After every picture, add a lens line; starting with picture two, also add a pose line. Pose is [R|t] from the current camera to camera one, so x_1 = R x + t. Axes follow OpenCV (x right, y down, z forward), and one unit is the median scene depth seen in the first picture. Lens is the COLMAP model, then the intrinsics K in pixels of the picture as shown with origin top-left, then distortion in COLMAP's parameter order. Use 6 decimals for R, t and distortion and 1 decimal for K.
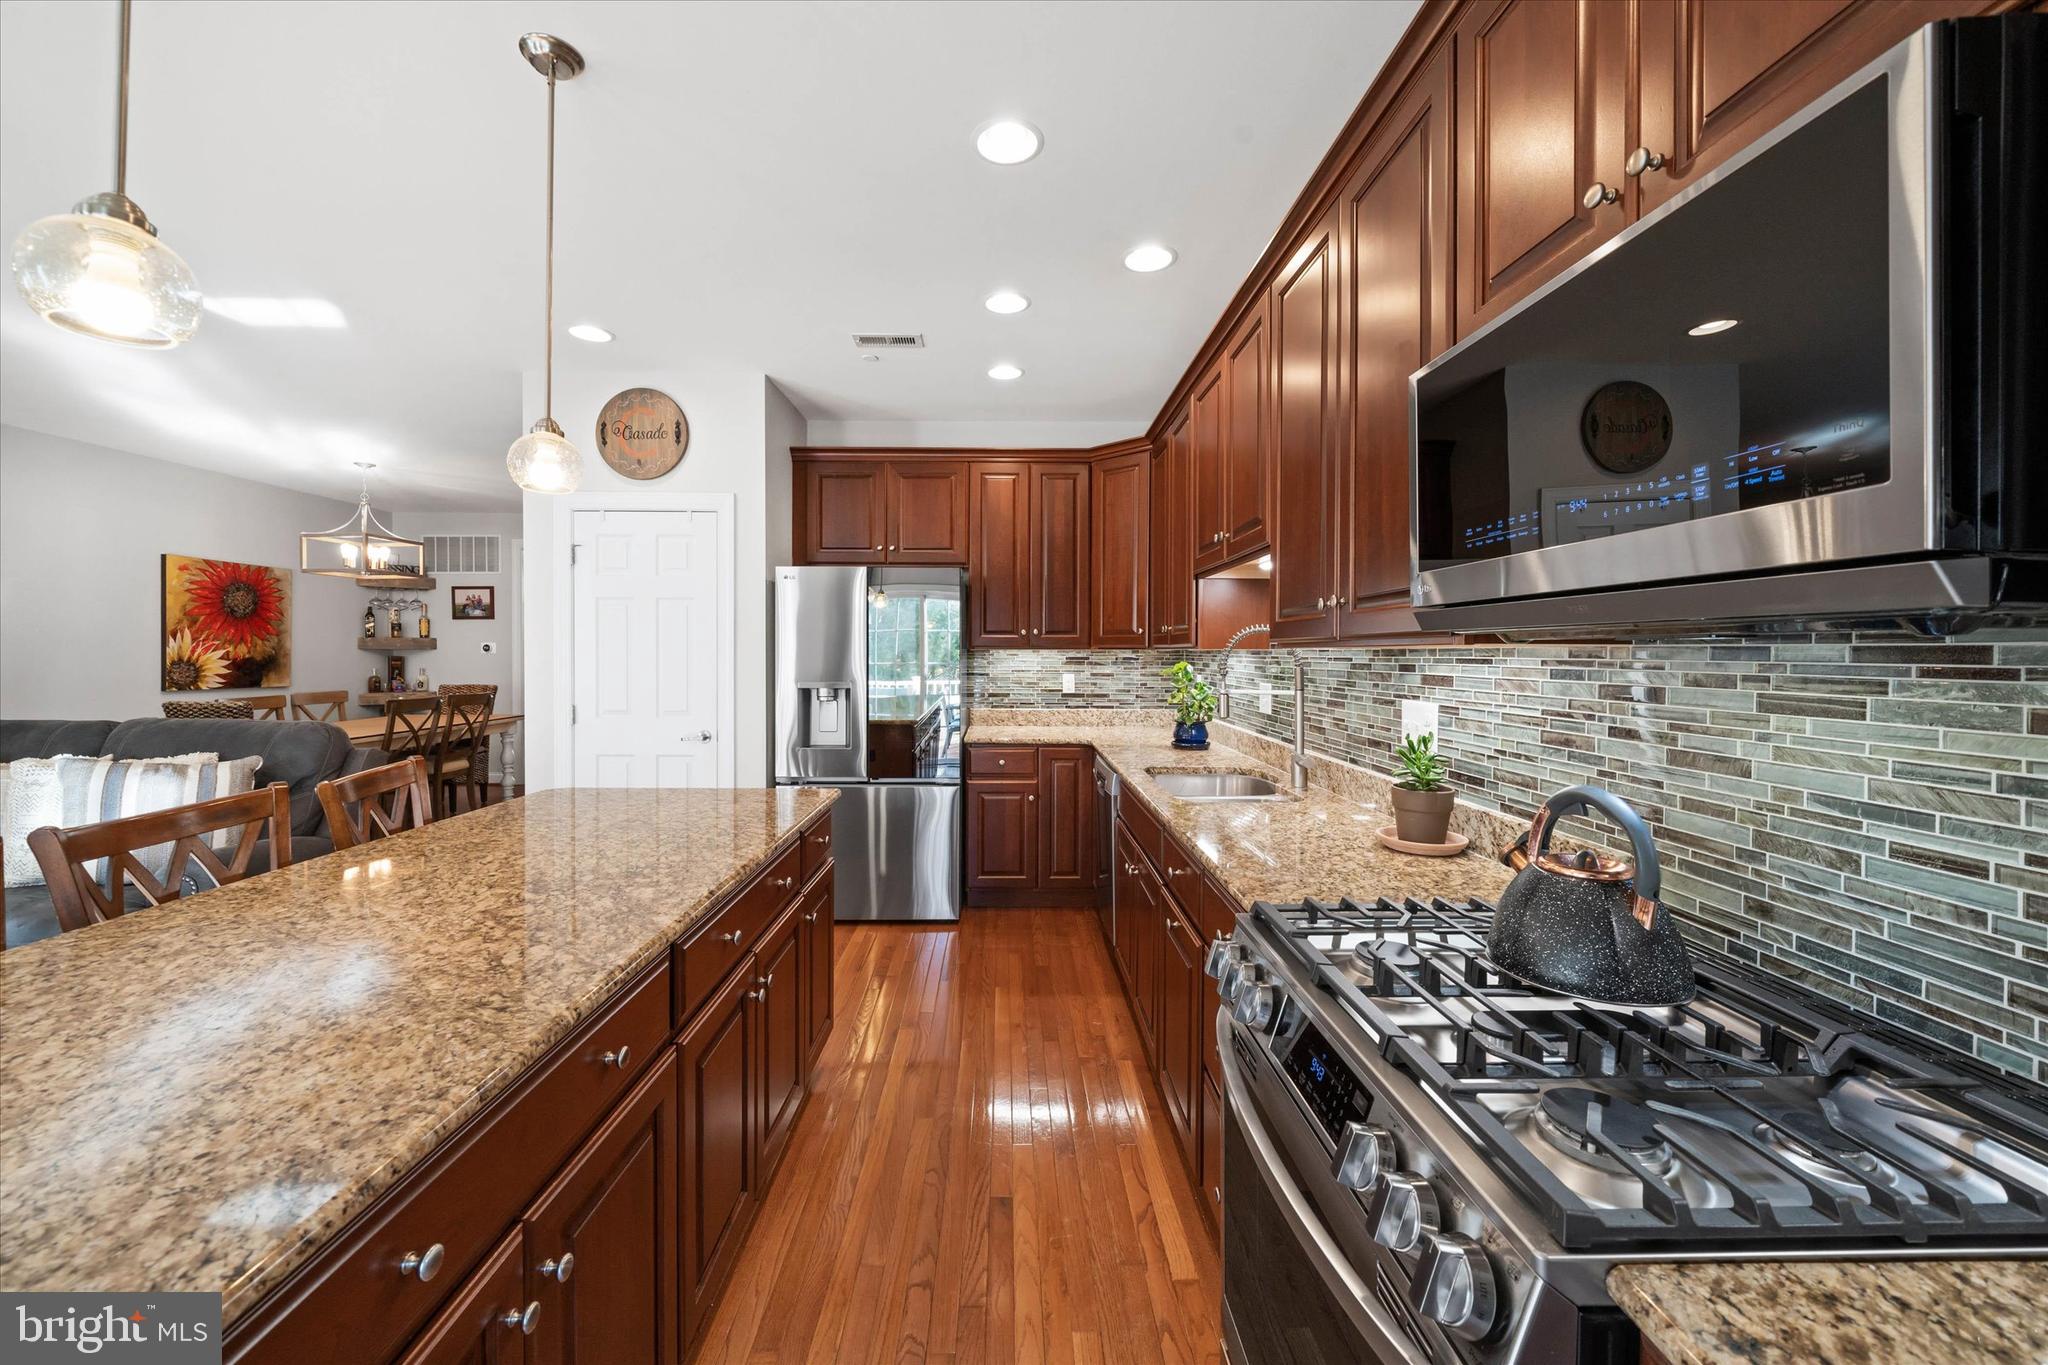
lens RADIAL K [[746.3, 0, 1022.4], [0, 746.3, 642.7], [0, 0, 1]] dist [-0.000107, 0.000050]
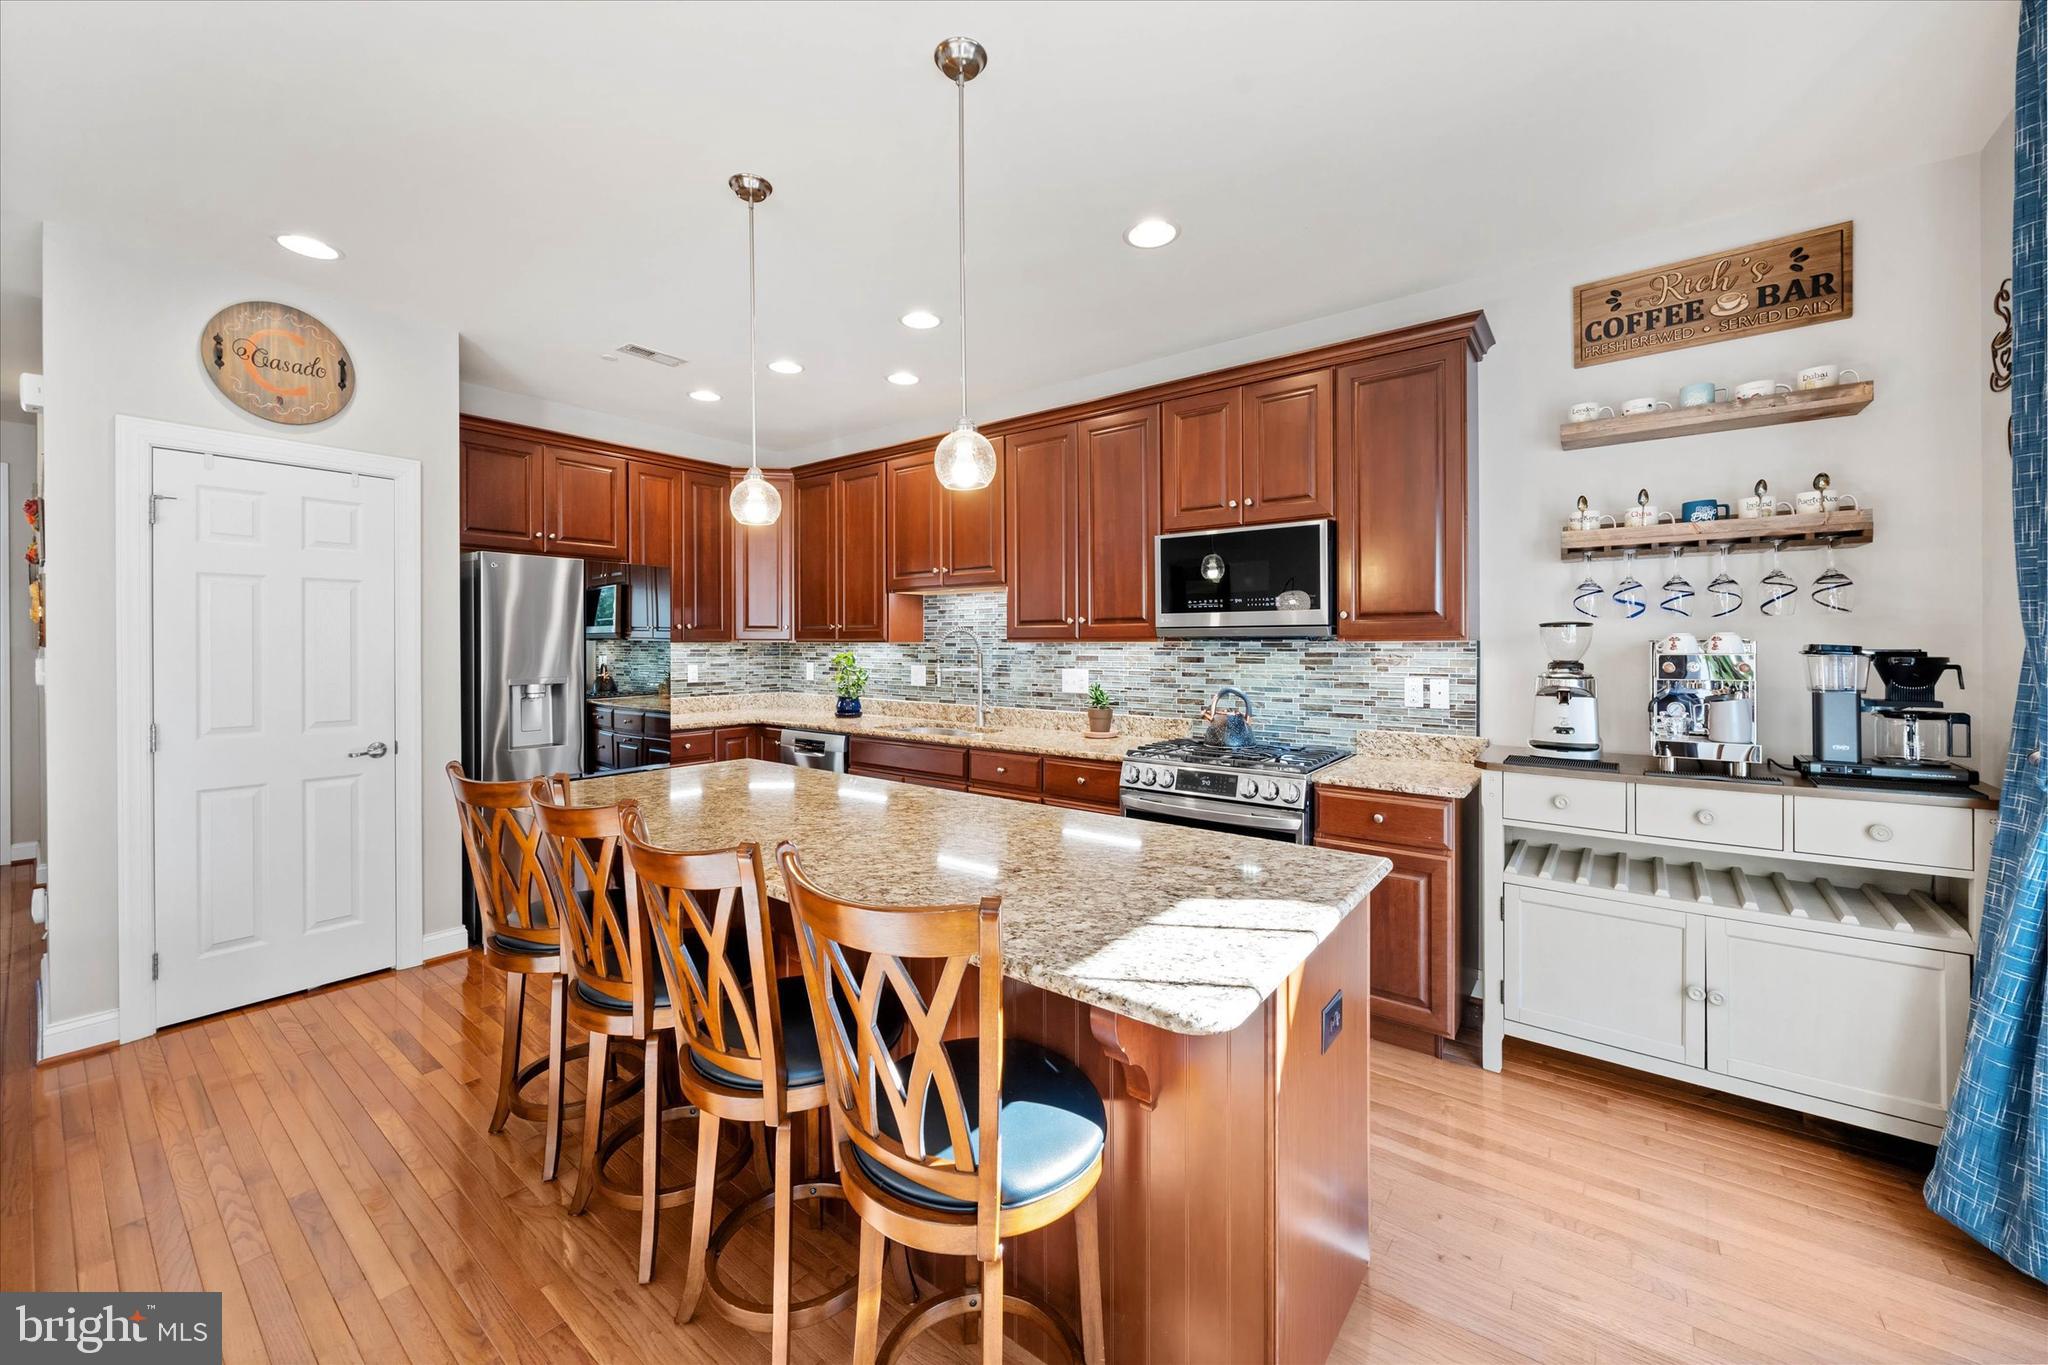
lens RADIAL K [[746.3, 0, 1022.4], [0, 746.3, 642.7], [0, 0, 1]] dist [-0.000107, 0.000050]
pose [[0.618566, -0.002922, 0.785728, -0.654788], [-0.006952, 0.999934, 0.009191, -0.005745], [-0.785702, -0.011147, 0.618504, -0.076025]]
